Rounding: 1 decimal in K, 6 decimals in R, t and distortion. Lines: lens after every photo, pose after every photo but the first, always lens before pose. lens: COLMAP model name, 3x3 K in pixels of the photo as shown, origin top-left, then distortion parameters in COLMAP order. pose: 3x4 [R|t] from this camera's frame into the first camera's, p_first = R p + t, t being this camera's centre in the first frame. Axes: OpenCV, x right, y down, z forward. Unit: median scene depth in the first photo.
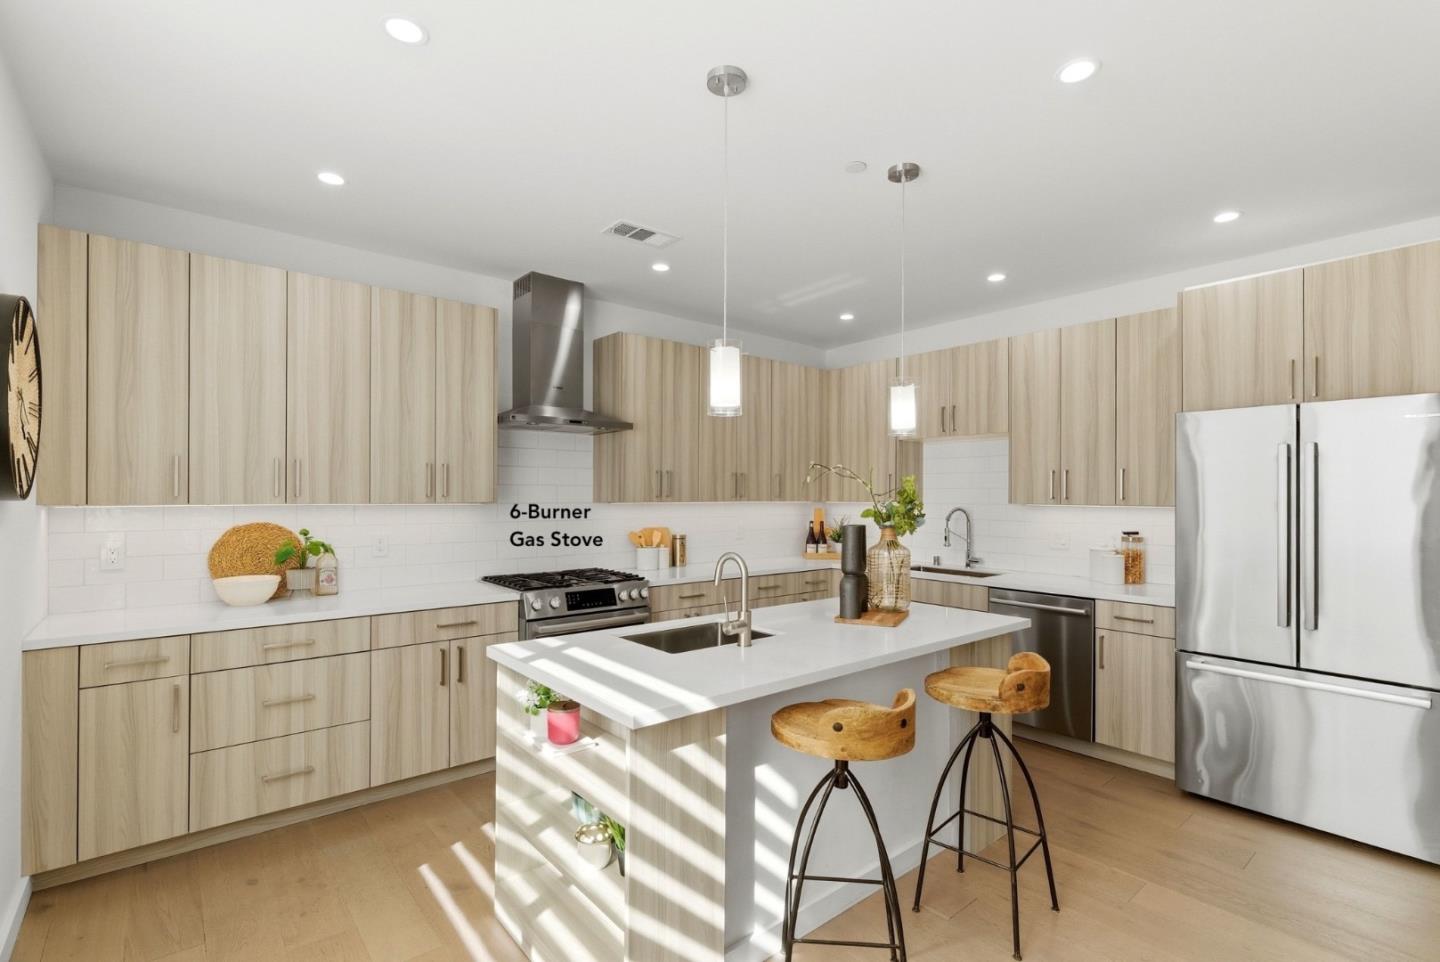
lens RADIAL K [[661.9, 0, 724.2], [0, 661.9, 489.9], [0, 0, 1]] dist [-0.019600, 0.000430]
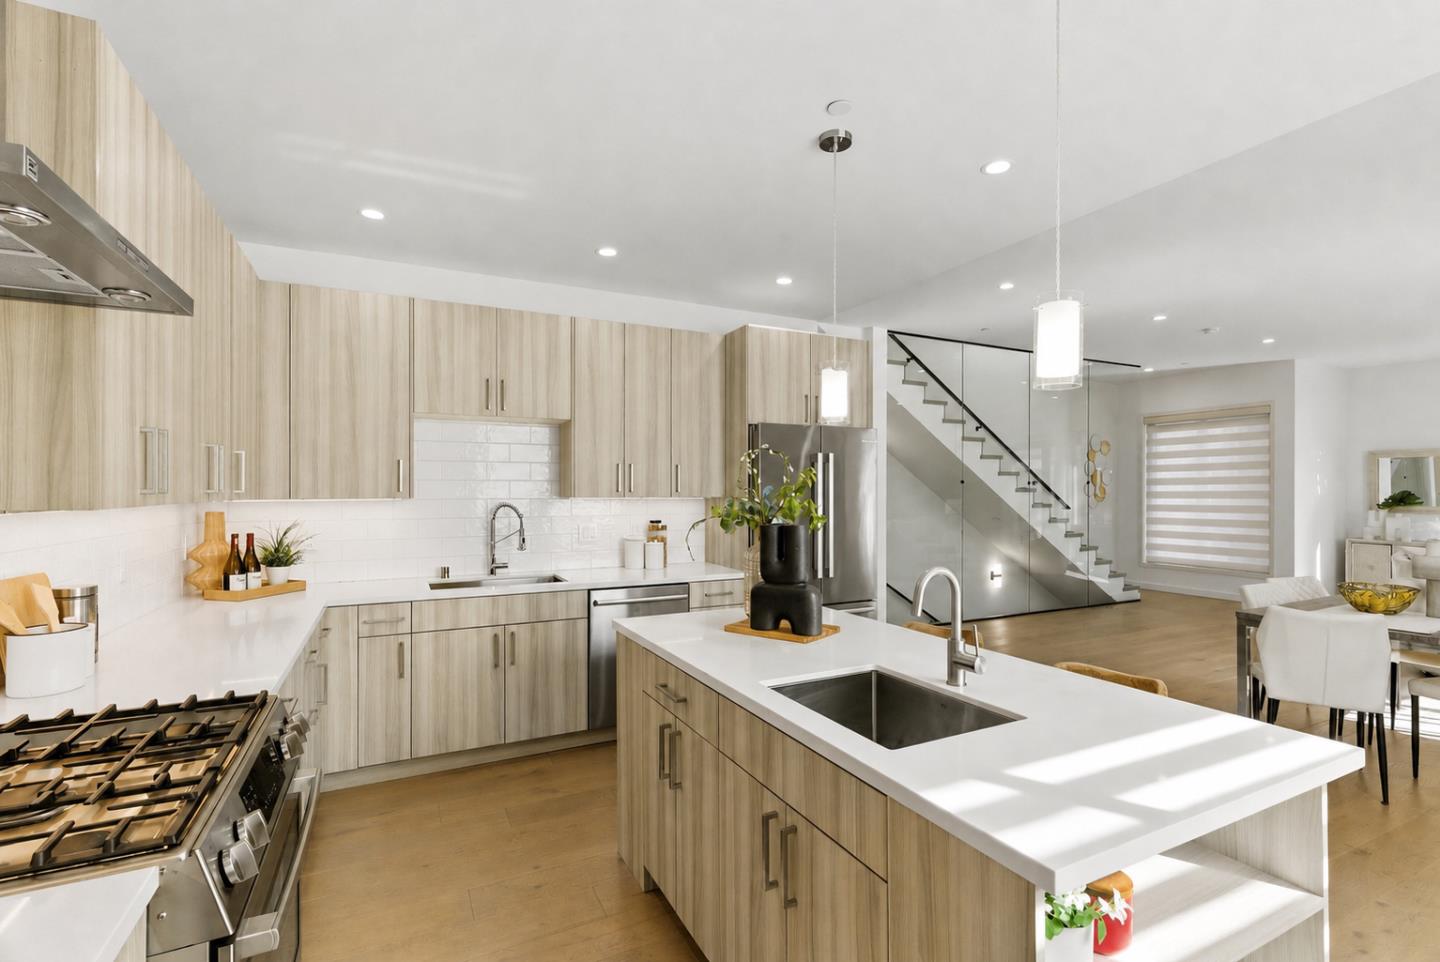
lens RADIAL K [[661.9, 0, 724.2], [0, 661.9, 489.9], [0, 0, 1]] dist [-0.019600, 0.000430]
pose [[0.218166, 0.001639, 0.975910, -0.602751], [-0.003746, 0.999993, -0.000842, 0.014698], [-0.975904, -0.003472, 0.218171, 0.850267]]
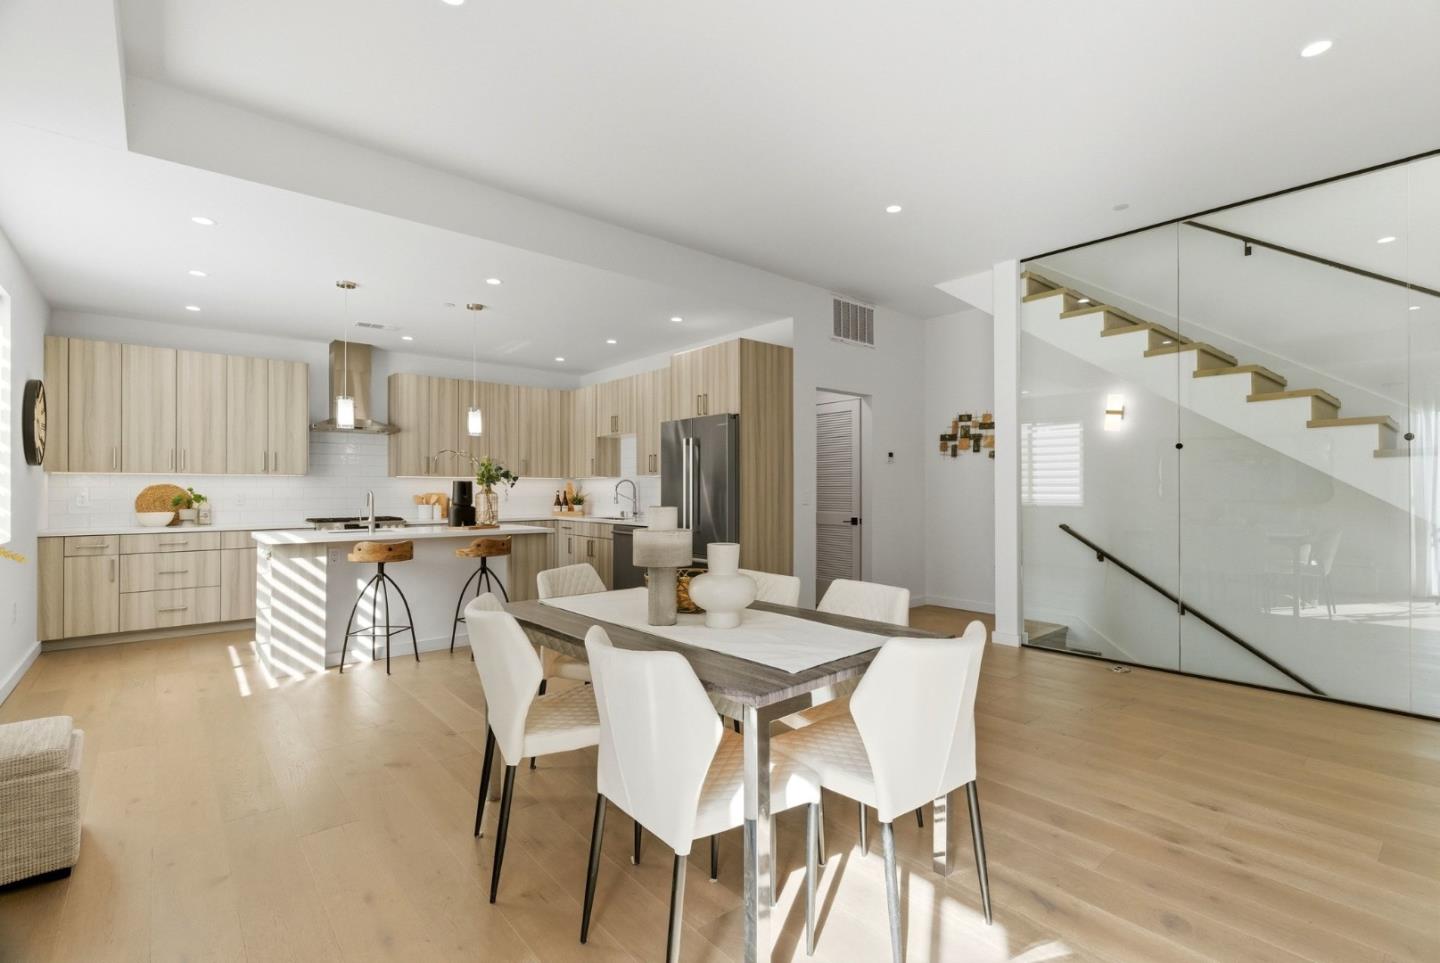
lens RADIAL K [[640.1, 0, 743.1], [0, 640.1, 483.9], [0, 0, 1]] dist [-0.028124, -0.000002]
pose [[0.999148, -0.005127, 0.040946, 0.911493], [0.005146, 0.999987, -0.000364, 0.063589], [-0.040944, 0.000574, 0.999161, -0.887418]]
